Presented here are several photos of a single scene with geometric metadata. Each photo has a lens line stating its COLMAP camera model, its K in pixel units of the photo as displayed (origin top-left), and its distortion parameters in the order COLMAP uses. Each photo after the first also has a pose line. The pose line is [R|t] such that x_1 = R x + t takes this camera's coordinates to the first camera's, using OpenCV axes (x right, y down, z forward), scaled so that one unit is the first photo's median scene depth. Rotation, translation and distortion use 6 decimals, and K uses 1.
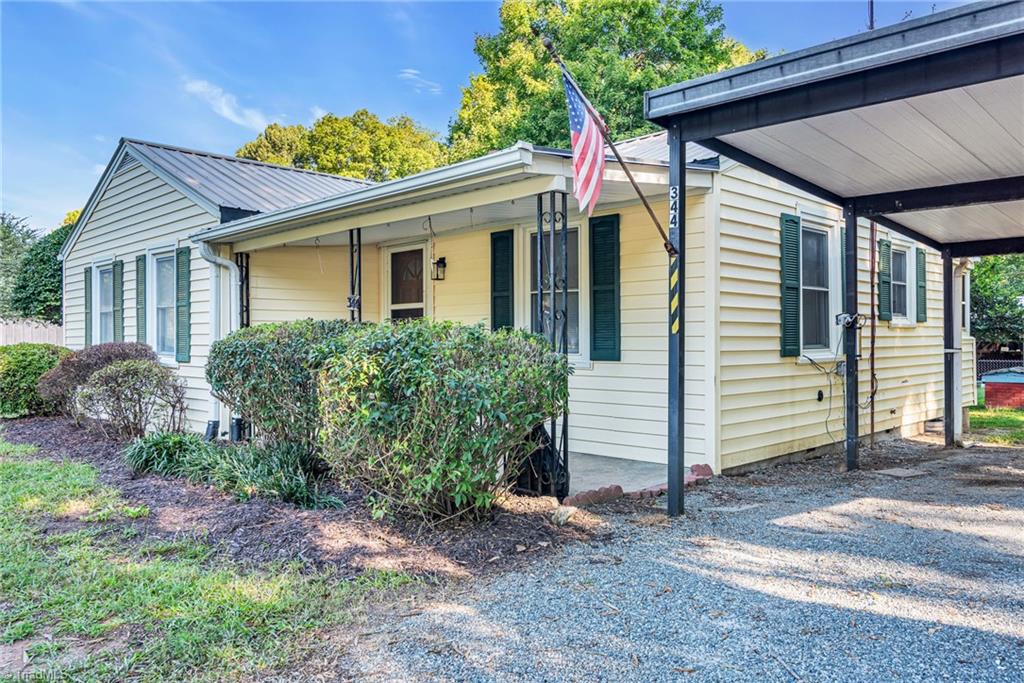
lens RADIAL K [[753.4, 0, 509.3], [0, 753.4, 340.6], [0, 0, 1]] dist [0.012133, 0.002732]
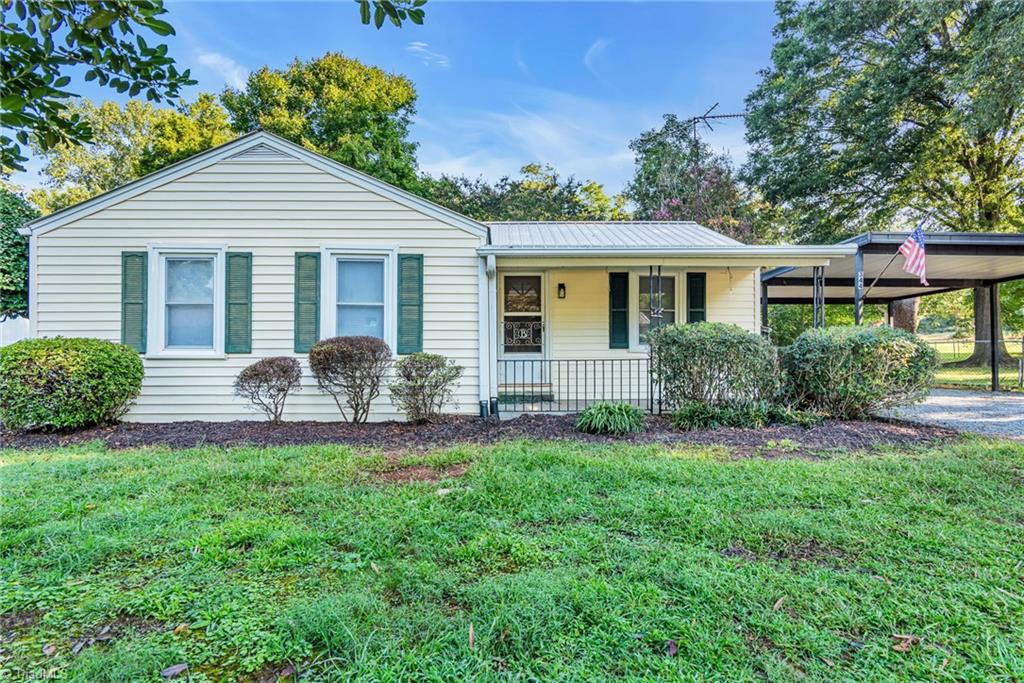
lens RADIAL K [[494.9, 0, 513.9], [0, 494.9, 337.8], [0, 0, 1]] dist [0.000066, -0.000194]
pose [[0.685553, 0.008314, 0.727975, -0.894604], [-0.001094, 0.999945, -0.010389, 0.011033], [-0.728022, 0.006326, 0.685525, 0.384426]]
